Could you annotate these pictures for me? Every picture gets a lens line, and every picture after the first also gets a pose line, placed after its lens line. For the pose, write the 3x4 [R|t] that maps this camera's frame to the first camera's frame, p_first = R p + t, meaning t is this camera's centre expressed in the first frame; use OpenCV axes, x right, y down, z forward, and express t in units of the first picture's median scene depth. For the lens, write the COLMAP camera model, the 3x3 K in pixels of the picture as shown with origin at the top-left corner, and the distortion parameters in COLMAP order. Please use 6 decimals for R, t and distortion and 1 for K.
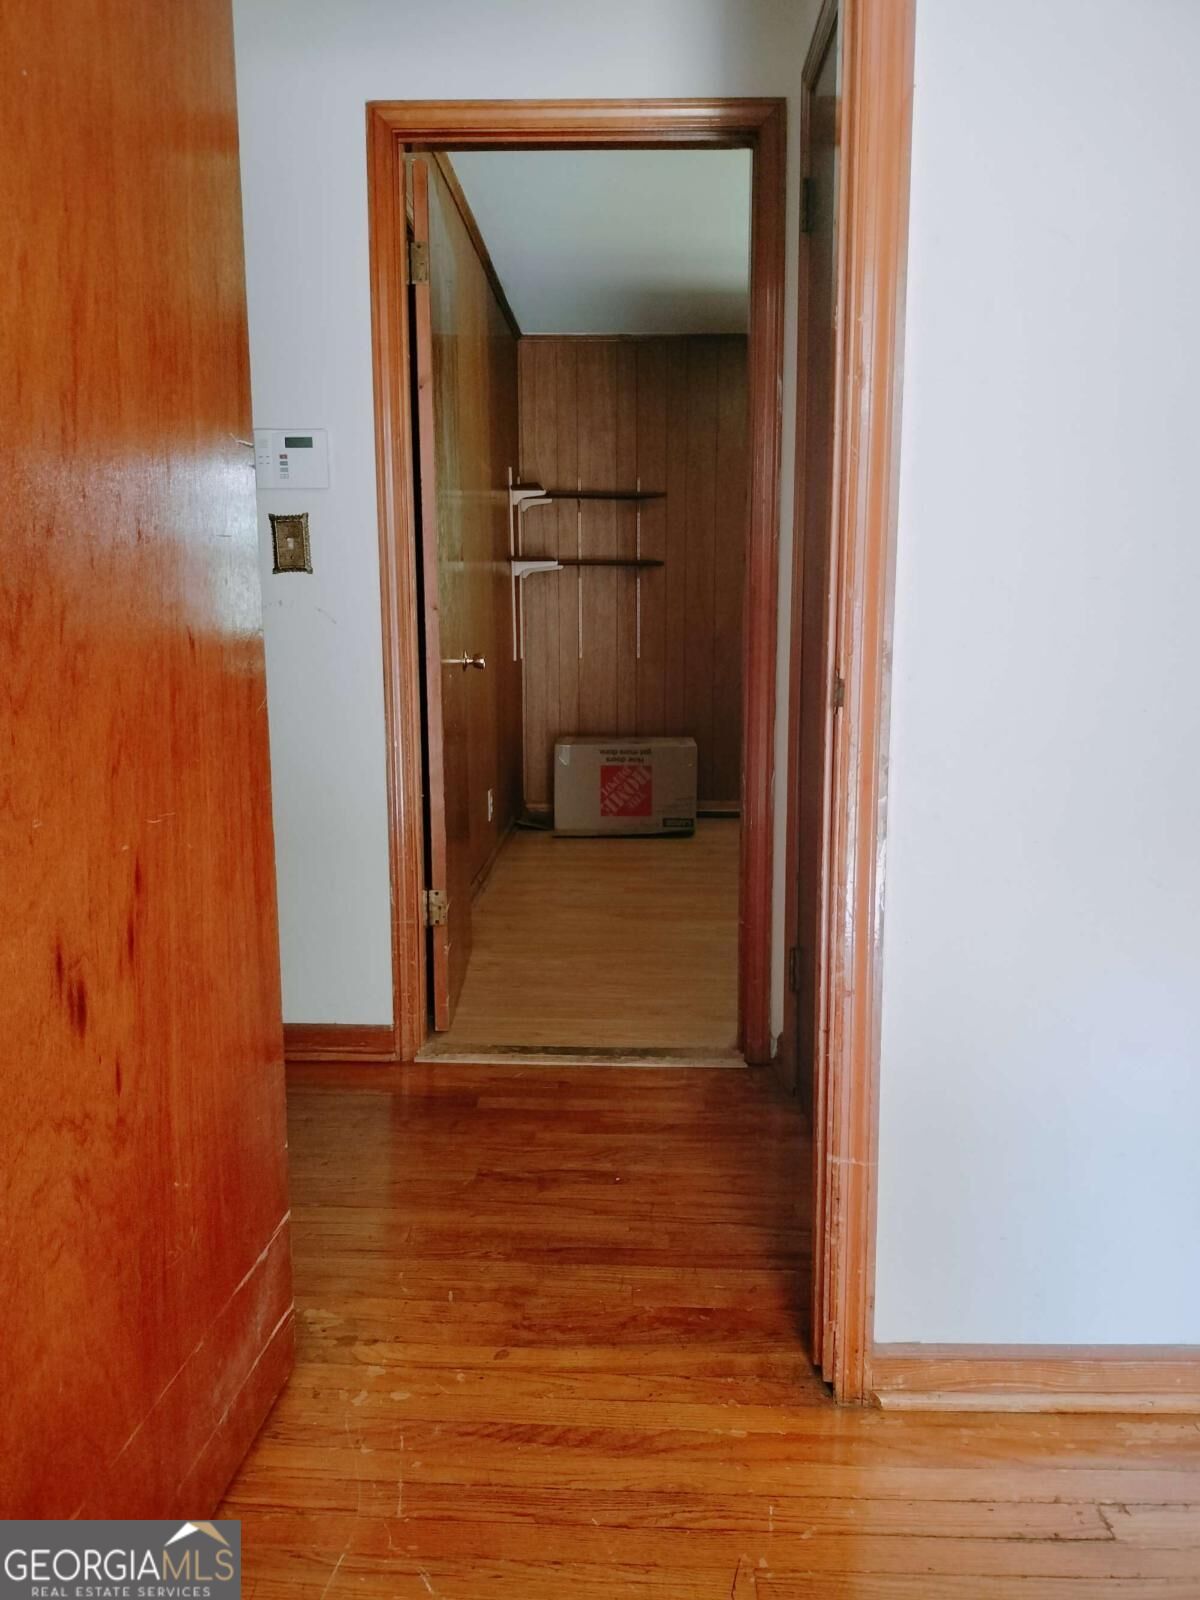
lens RADIAL K [[1247.5, 0, 600.0], [0, 1247.5, 800.0], [0, 0, 1]] dist [0.208664, -0.366978]
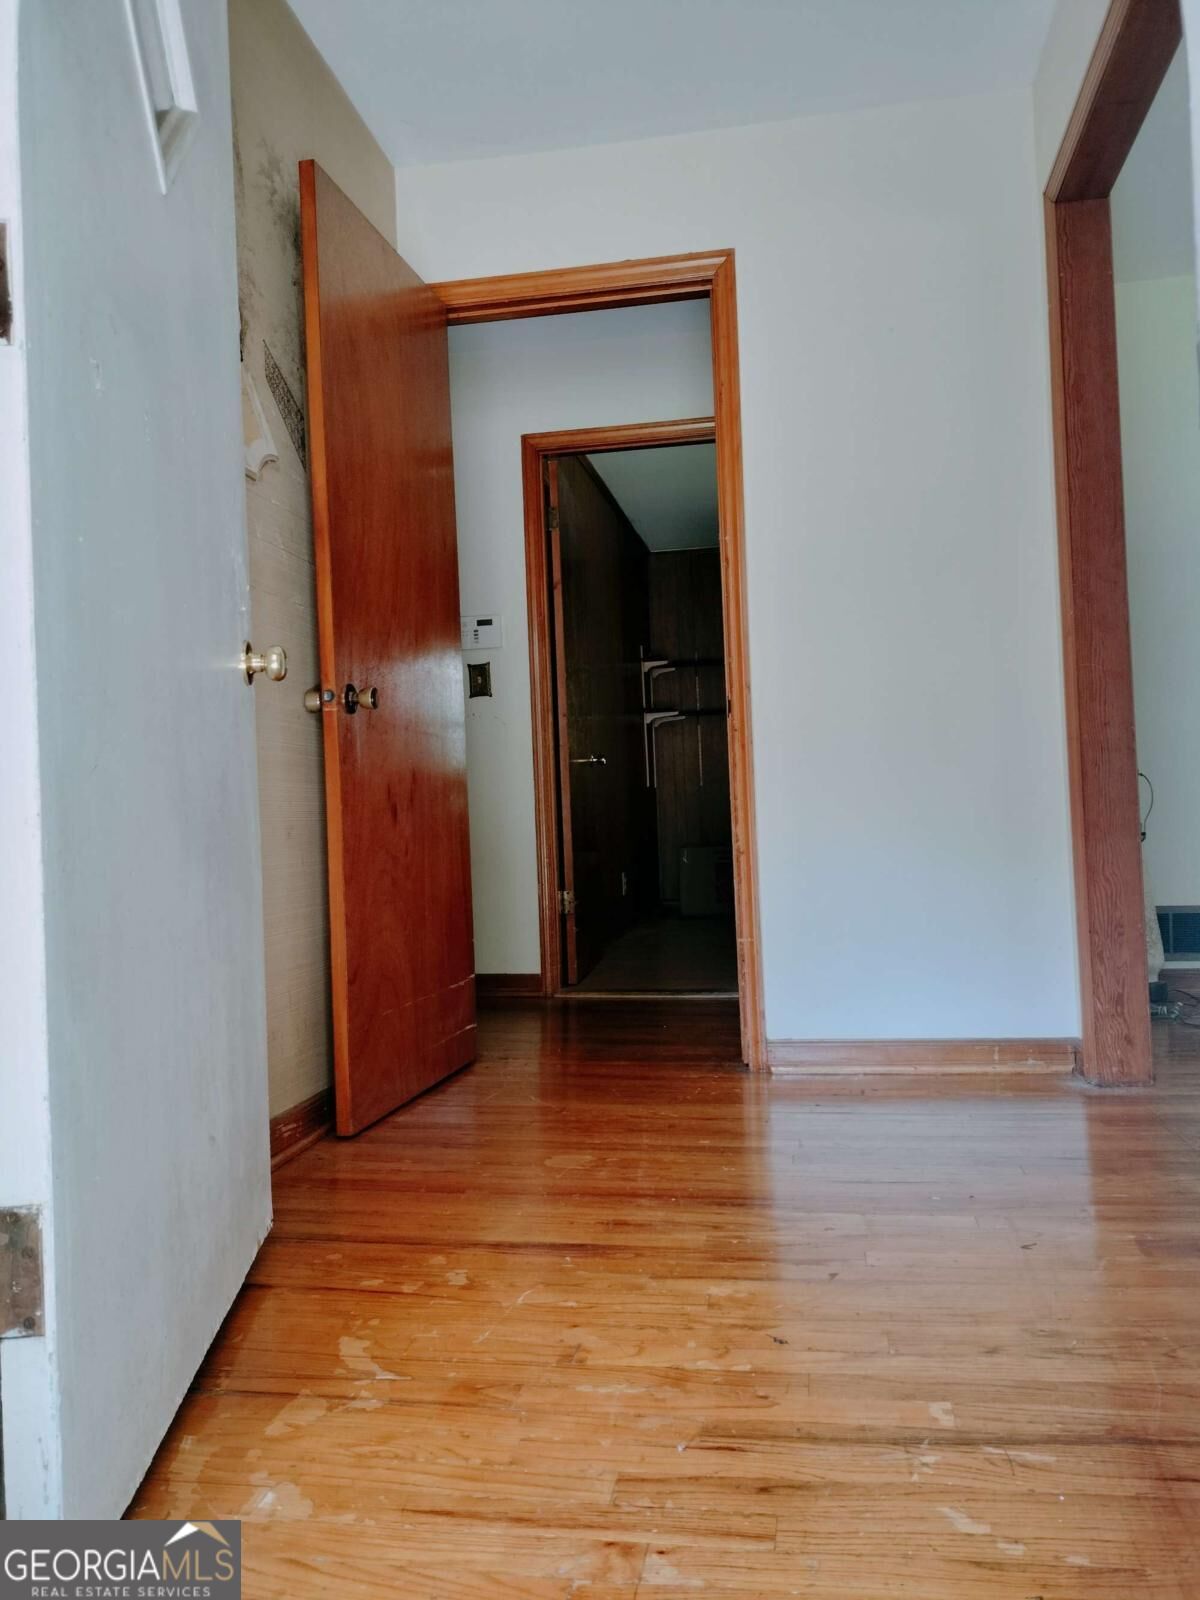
lens RADIAL K [[1247.5, 0, 600.0], [0, 1247.5, 800.0], [0, 0, 1]] dist [0.208664, -0.366978]
pose [[0.988245, -0.035869, -0.148609, 0.151069], [0.012466, 0.987756, -0.155511, 0.208476], [0.152367, 0.151830, 0.976592, -0.558715]]
